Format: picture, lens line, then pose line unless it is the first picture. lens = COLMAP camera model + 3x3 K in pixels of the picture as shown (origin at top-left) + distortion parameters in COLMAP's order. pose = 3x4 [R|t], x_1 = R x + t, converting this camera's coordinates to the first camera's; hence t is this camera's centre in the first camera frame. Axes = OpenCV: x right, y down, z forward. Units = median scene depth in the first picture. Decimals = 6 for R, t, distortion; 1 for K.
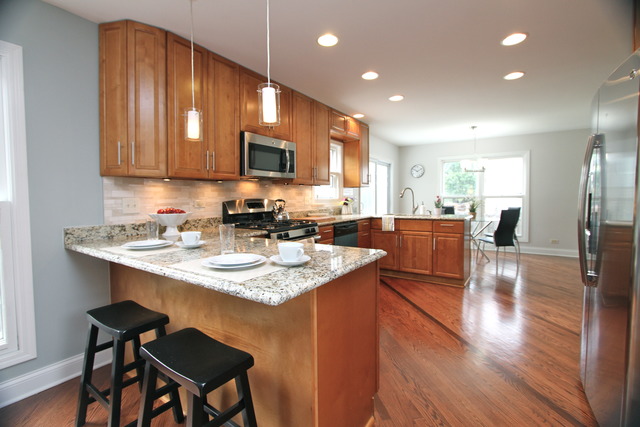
lens RADIAL K [[292.1, 0, 318.3], [0, 292.1, 210.1], [0, 0, 1]] dist [-0.015596, 0.000211]
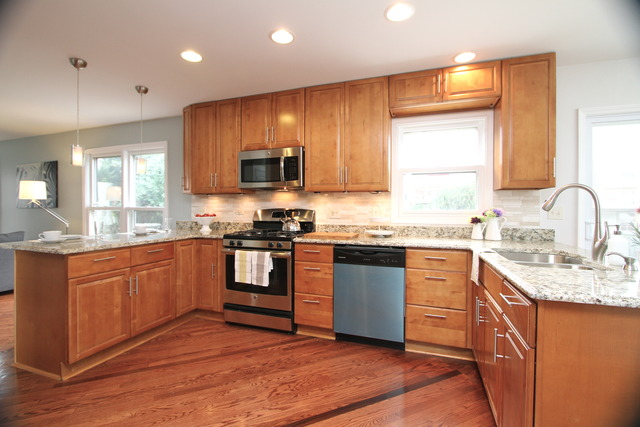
lens RADIAL K [[292.1, 0, 318.4], [0, 292.1, 210.2], [0, 0, 1]] dist [-0.015596, 0.000211]
pose [[0.252235, 0.022039, -0.967415, 0.981791], [-0.044561, 0.998945, 0.011139, -0.057781], [0.966639, 0.040300, 0.252951, 1.015146]]
